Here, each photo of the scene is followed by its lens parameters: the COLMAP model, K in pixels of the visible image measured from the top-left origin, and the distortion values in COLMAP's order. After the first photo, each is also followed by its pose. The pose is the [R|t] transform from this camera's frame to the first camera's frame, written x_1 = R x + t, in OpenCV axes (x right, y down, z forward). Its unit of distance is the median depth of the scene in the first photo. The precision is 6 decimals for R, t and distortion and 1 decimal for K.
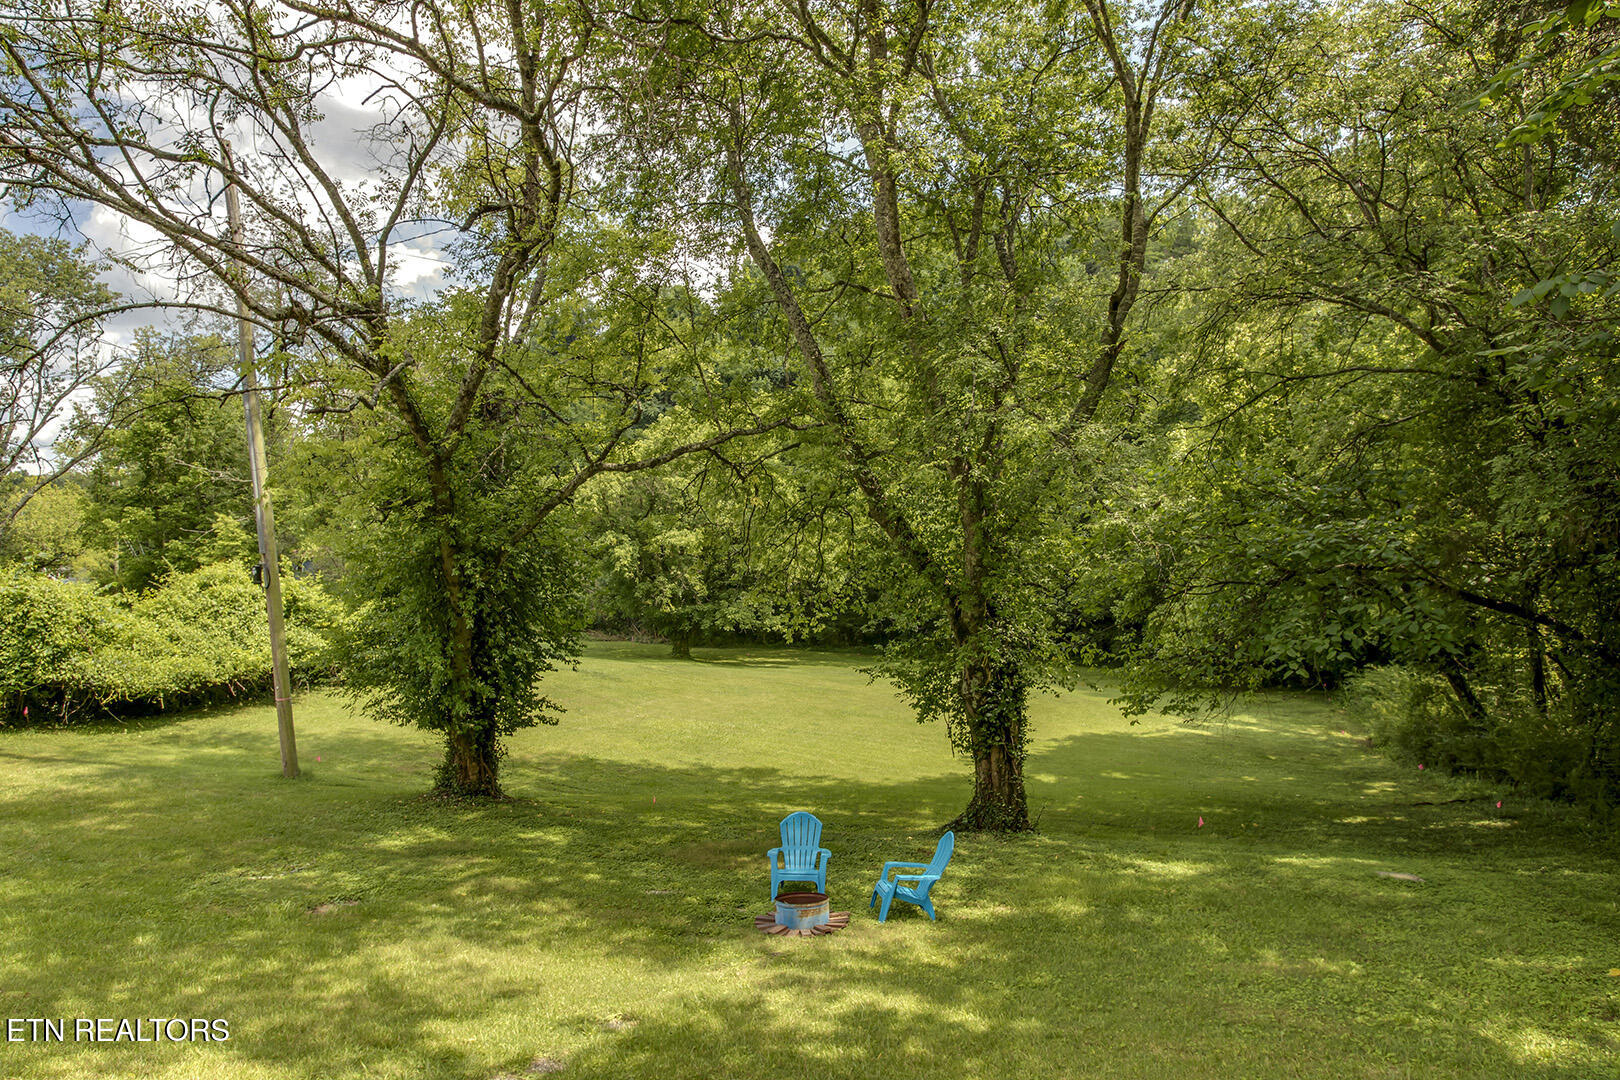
lens RADIAL K [[958.5, 0, 817.1], [0, 958.5, 546.0], [0, 0, 1]] dist [-0.005738, 0.000967]
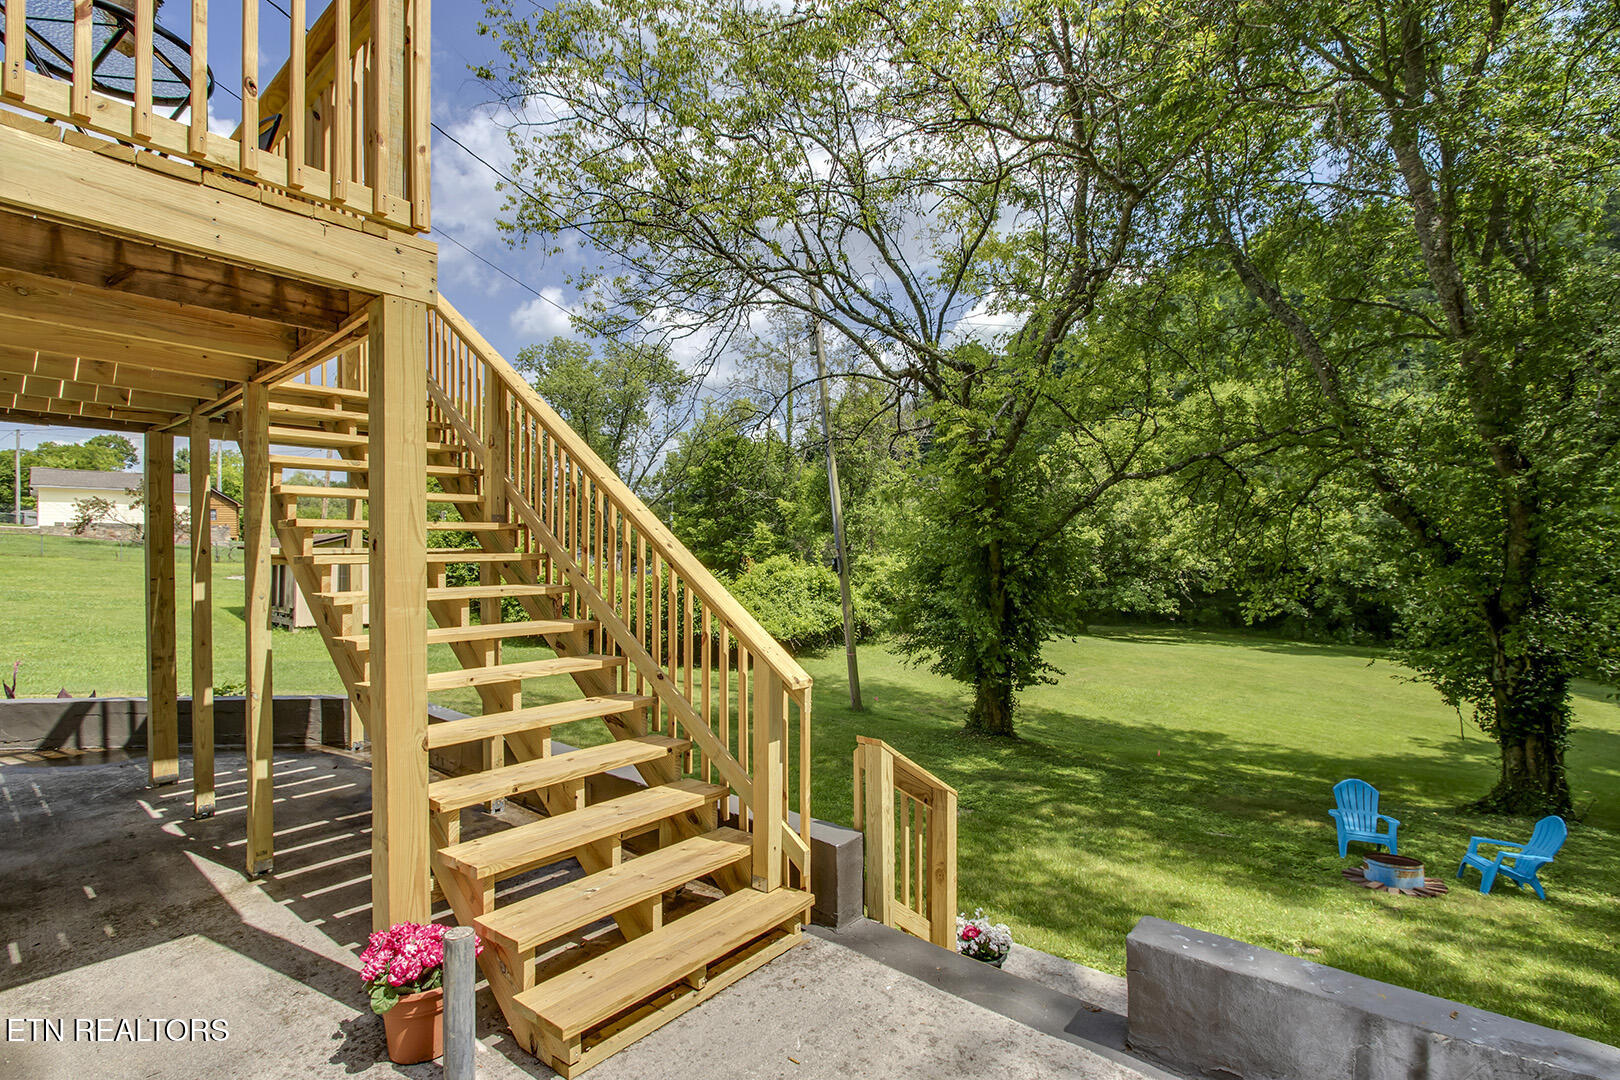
lens RADIAL K [[765.3, 0, 816.8], [0, 765.3, 553.0], [0, 0, 1]] dist [-0.018183, 0.002017]
pose [[0.909078, -0.005387, -0.416592, -0.140909], [0.012053, 0.999838, 0.013371, -0.002337], [0.416453, -0.017177, 0.908995, -0.032984]]
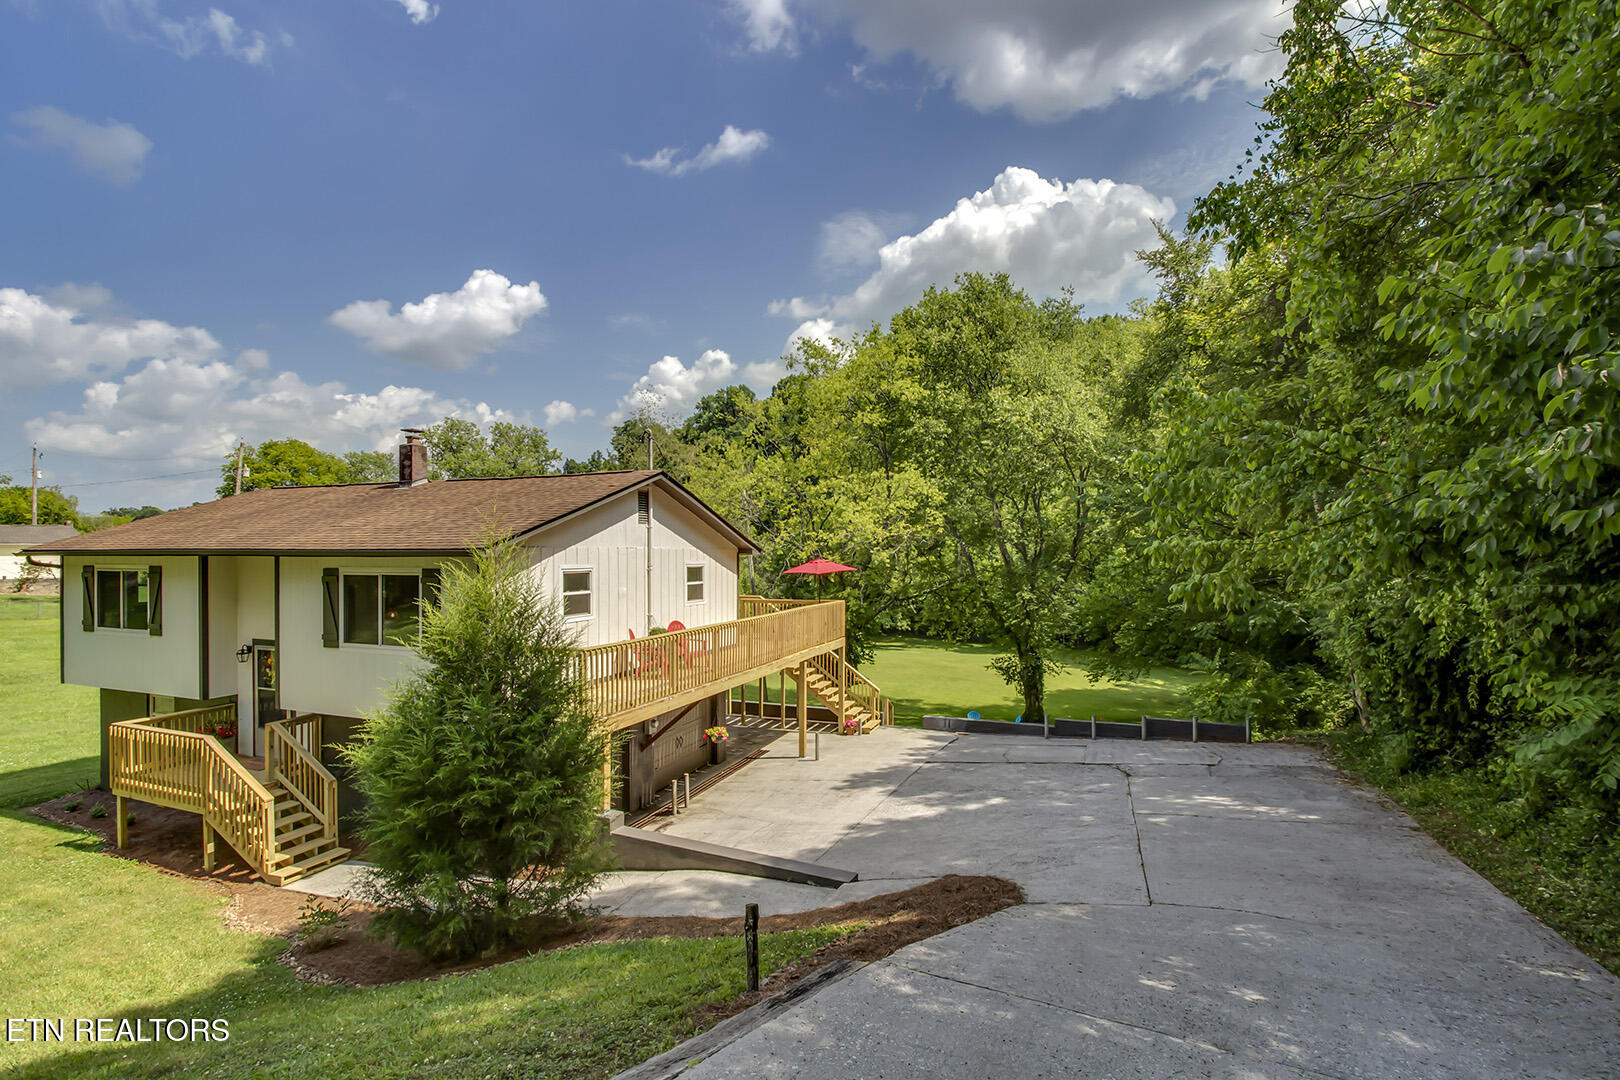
lens RADIAL K [[765.3, 0, 816.8], [0, 765.3, 553.0], [0, 0, 1]] dist [-0.018183, 0.002017]
pose [[0.996666, -0.003769, -0.081497, -0.227670], [0.005504, 0.999763, 0.021070, -0.221366], [0.081398, -0.021449, 0.996451, -1.112959]]
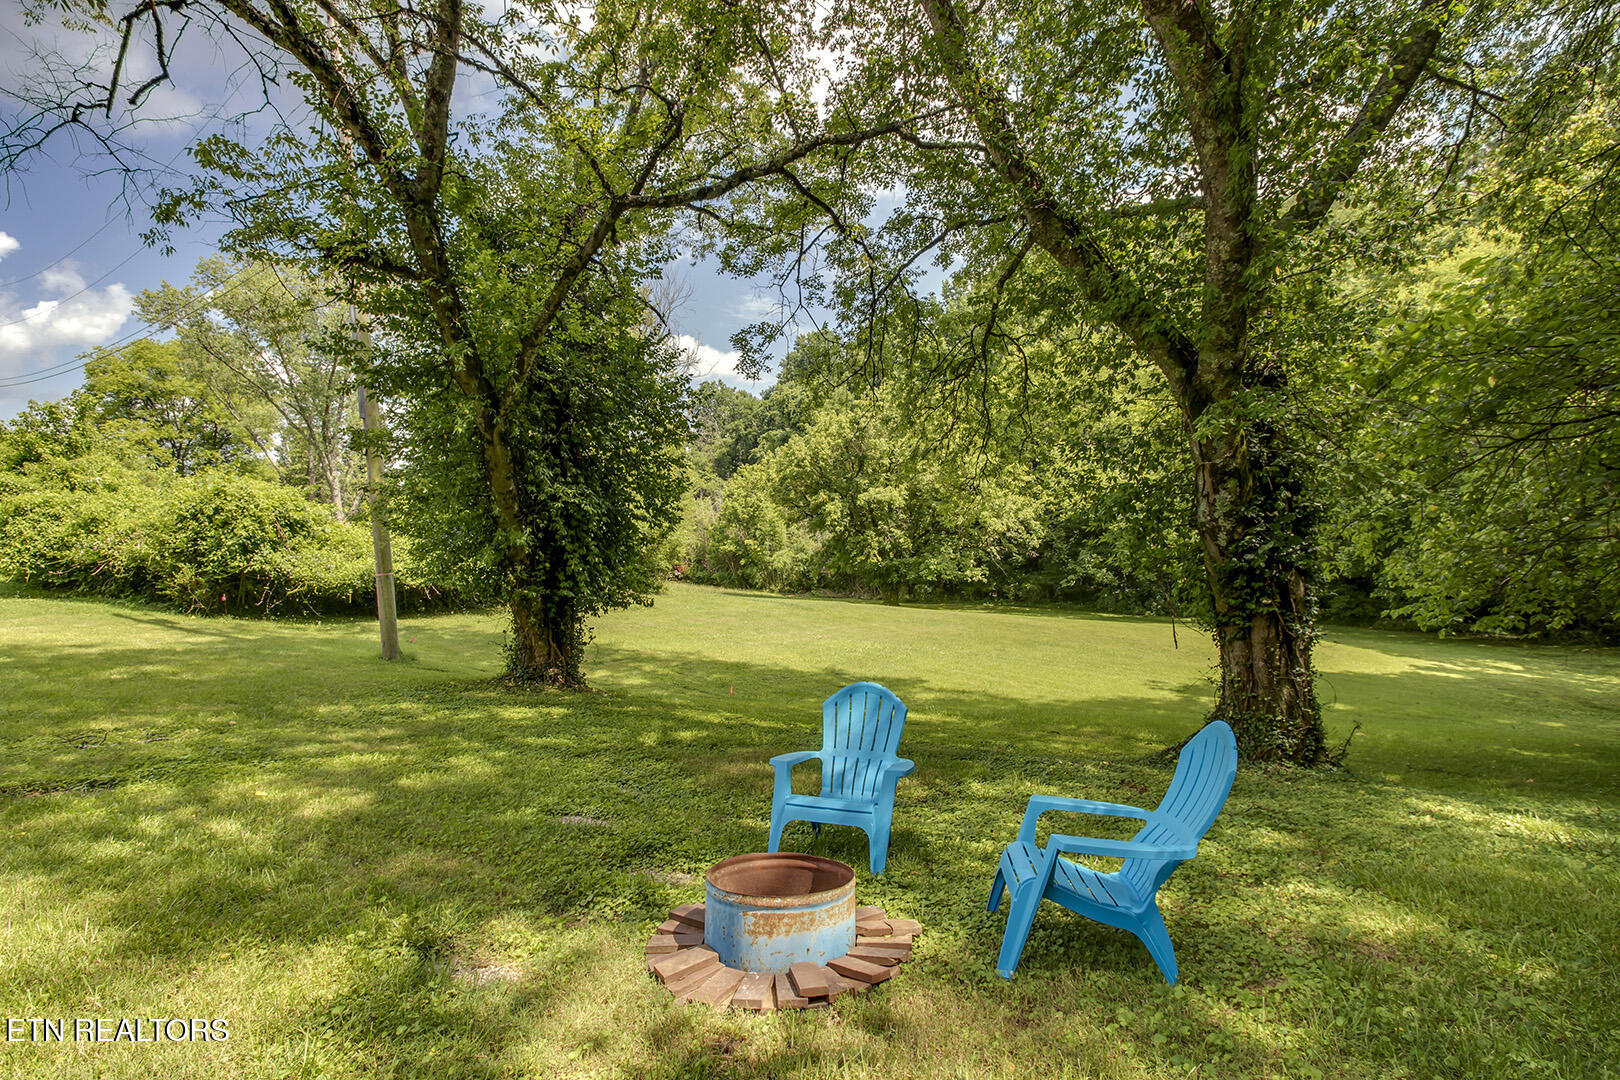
lens RADIAL K [[765.3, 0, 816.8], [0, 765.3, 553.0], [0, 0, 1]] dist [-0.018183, 0.002017]
pose [[0.963330, -0.008578, -0.268183, 0.043777], [0.012599, 0.999832, 0.013276, 0.134823], [0.268025, -0.016168, 0.963276, 0.409300]]
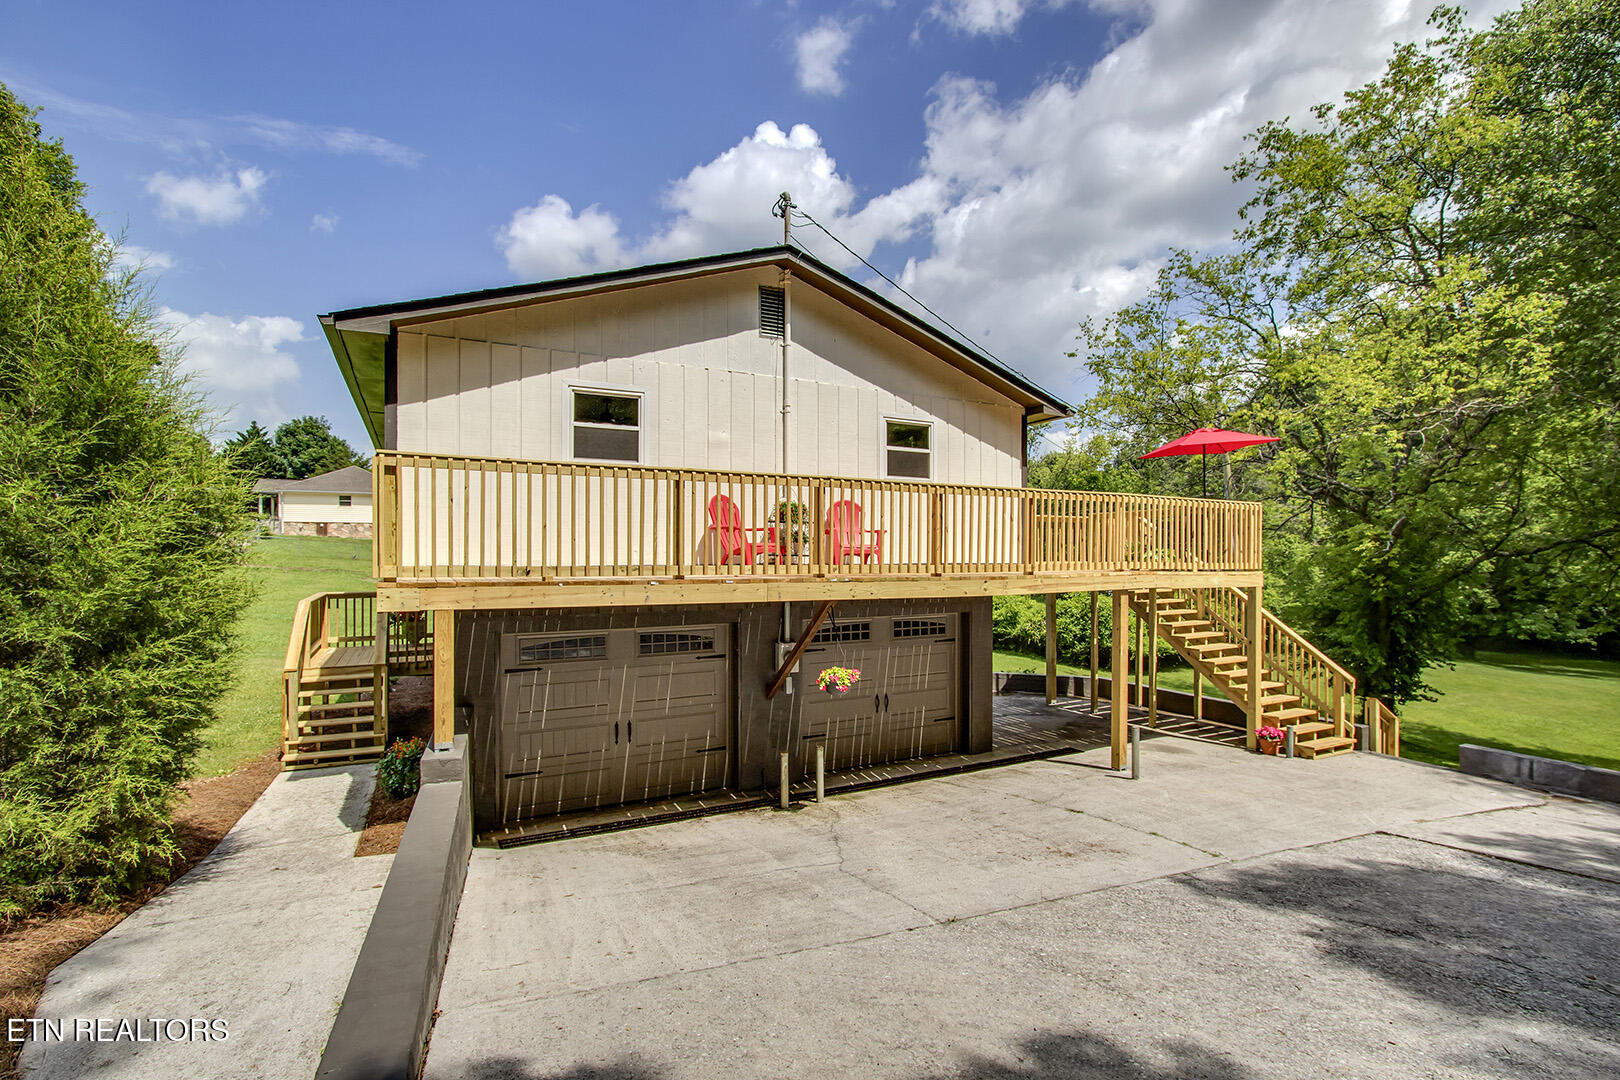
lens RADIAL K [[743.8, 0, 838.5], [0, 743.8, 557.3], [0, 0, 1]] dist [-0.002706, 0.000072]
pose [[0.694700, -0.003008, -0.719293, -0.071709], [0.012553, 0.999890, 0.007942, -0.079974], [0.719190, -0.014546, 0.694662, -0.590871]]
